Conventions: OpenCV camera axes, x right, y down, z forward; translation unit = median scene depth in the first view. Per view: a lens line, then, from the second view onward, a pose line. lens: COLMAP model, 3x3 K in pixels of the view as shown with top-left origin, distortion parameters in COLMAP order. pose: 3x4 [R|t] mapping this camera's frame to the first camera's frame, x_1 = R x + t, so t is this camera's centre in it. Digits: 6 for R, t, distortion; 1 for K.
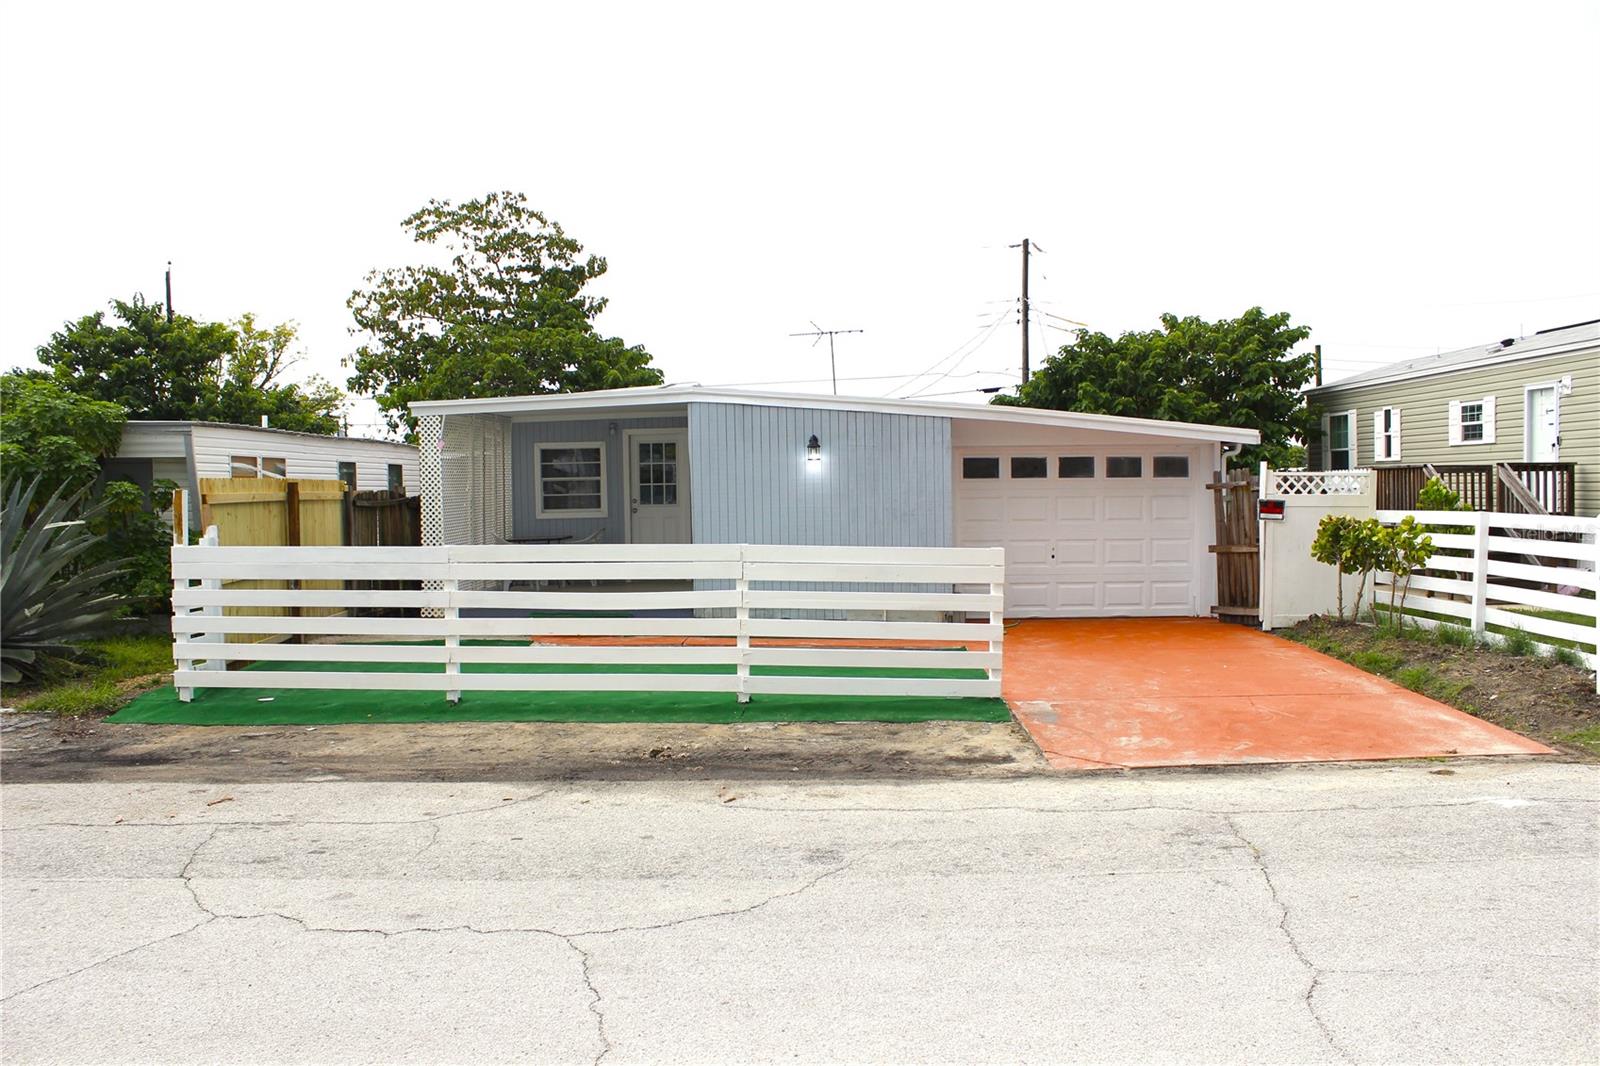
lens RADIAL K [[1390.9, 0, 800.0], [0, 1390.9, 533.0], [0, 0, 1]] dist [-0.176591, 0.158056]
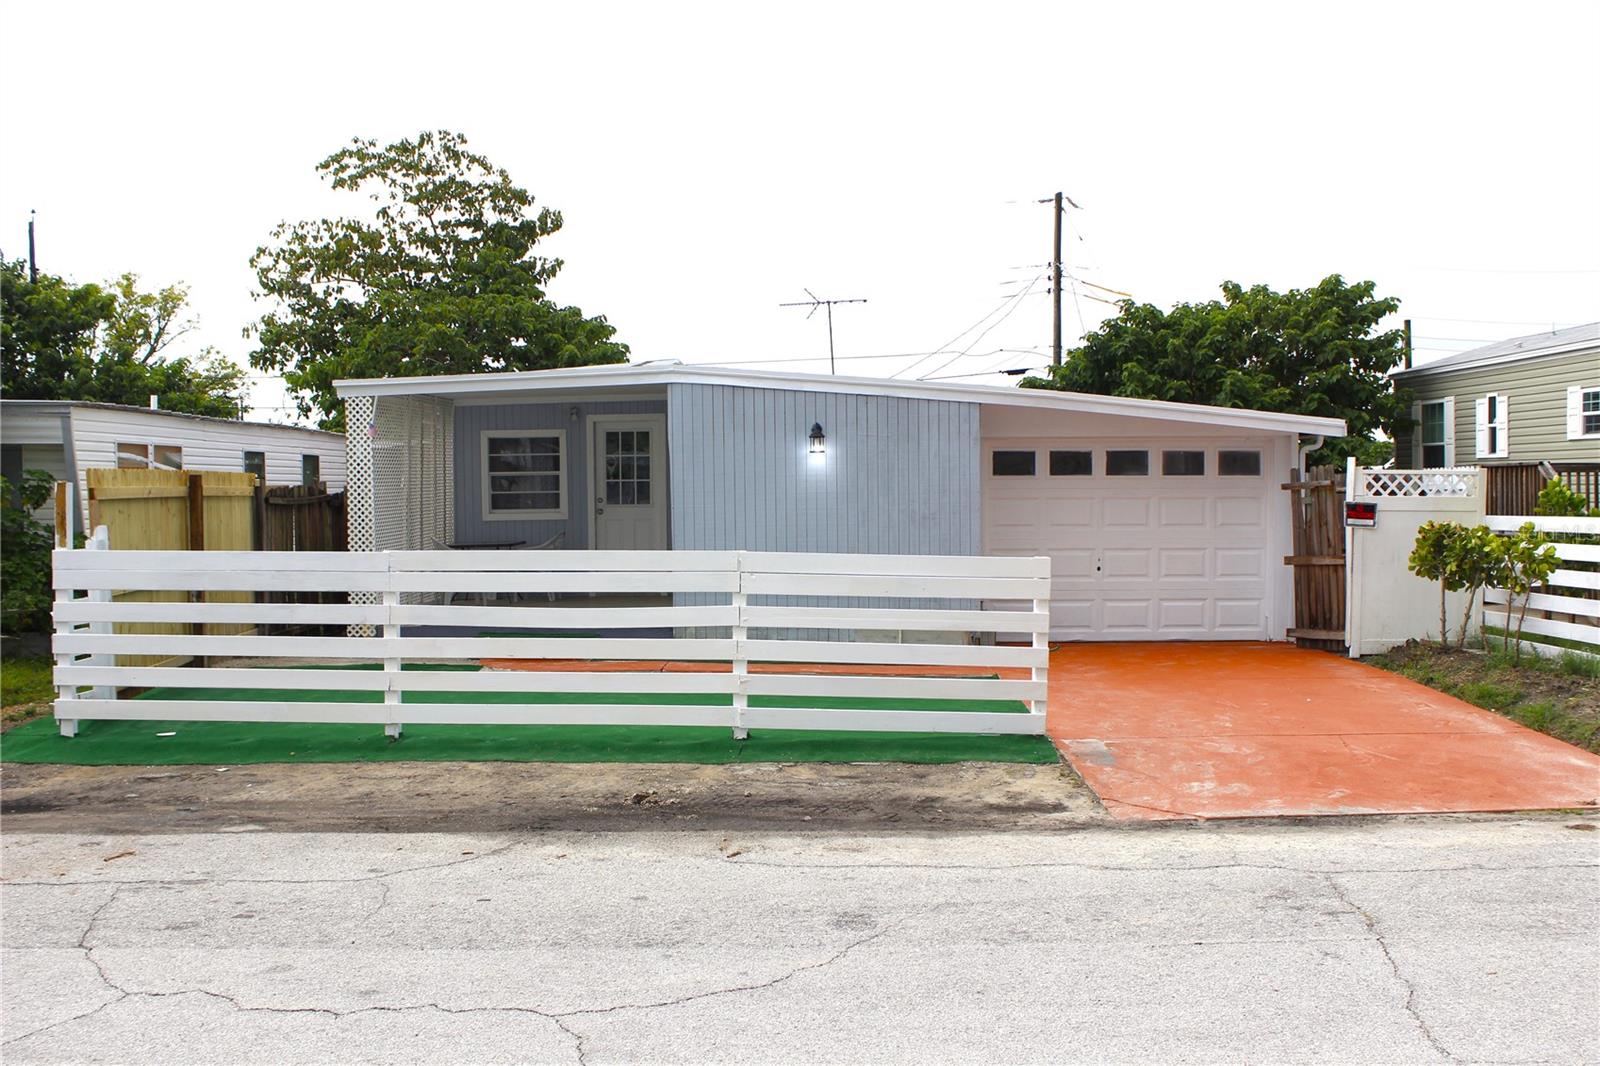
lens RADIAL K [[1649.3, 0, 793.9], [0, 1649.3, 533.4], [0, 0, 1]] dist [-0.140555, 0.152334]
pose [[0.999946, 0.005682, 0.008740, -0.012471], [-0.005642, 0.999974, -0.004595, 0.001221], [-0.008766, 0.004546, 0.999951, 0.000274]]
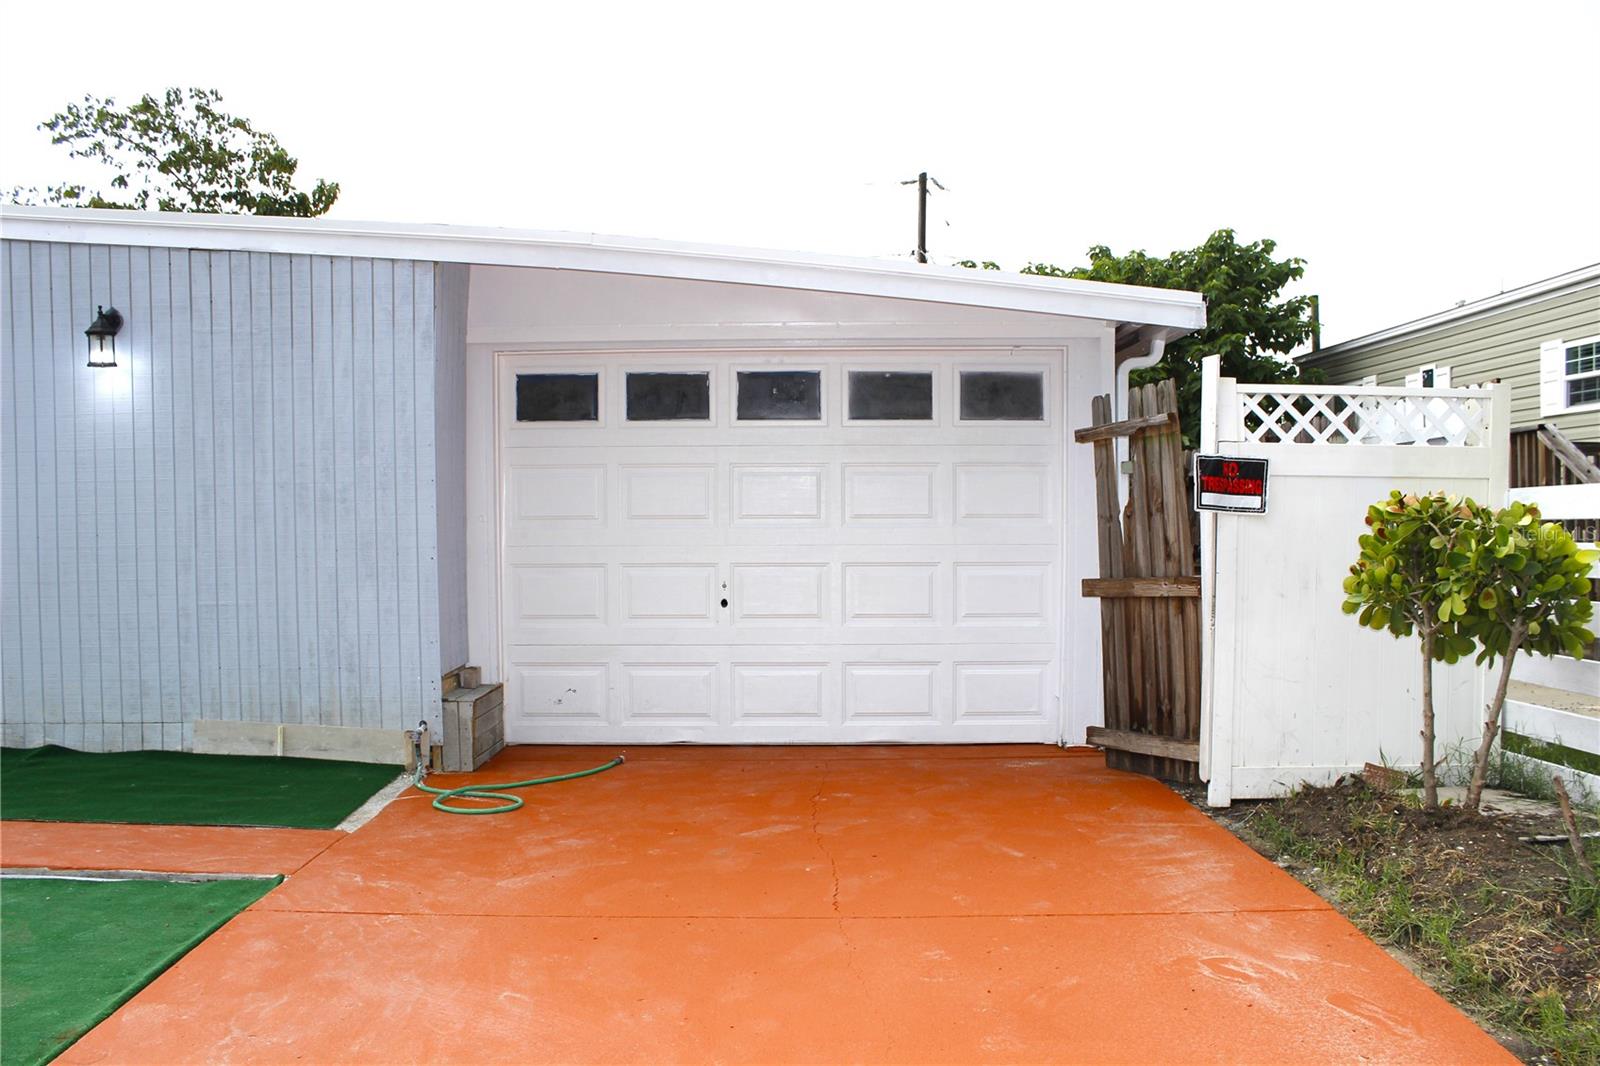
lens RADIAL K [[1325.1, 0, 806.3], [0, 1325.1, 546.7], [0, 0, 1]] dist [-0.173704, 0.172293]
pose [[0.999978, 0.006571, 0.000945, 0.219352], [-0.006556, 0.999876, -0.014336, 0.005598], [-0.001039, 0.014330, 0.999897, 0.617805]]
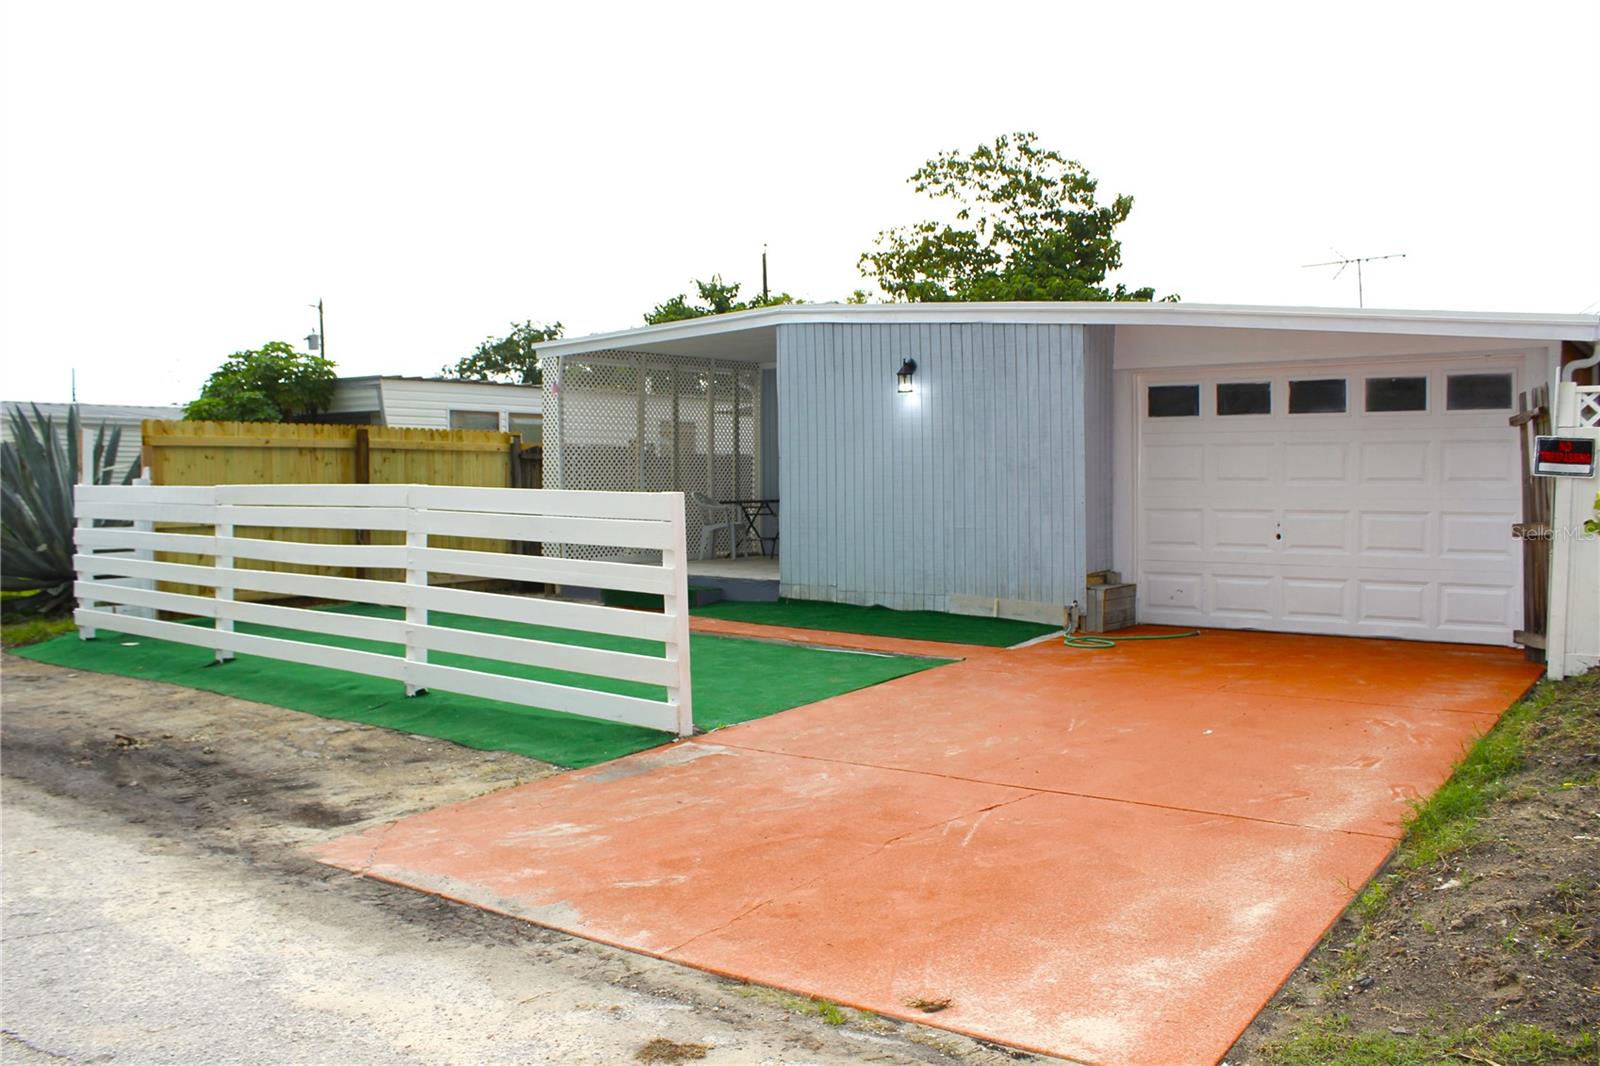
lens RADIAL K [[1356.5, 0, 798.5], [0, 1356.5, 561.2], [0, 0, 1]] dist [-0.173982, 0.173204]
pose [[0.802828, 0.041510, -0.594764, 0.392612], [-0.025800, 0.999058, 0.034901, 0.013491], [0.595652, -0.012675, 0.803143, 0.388444]]
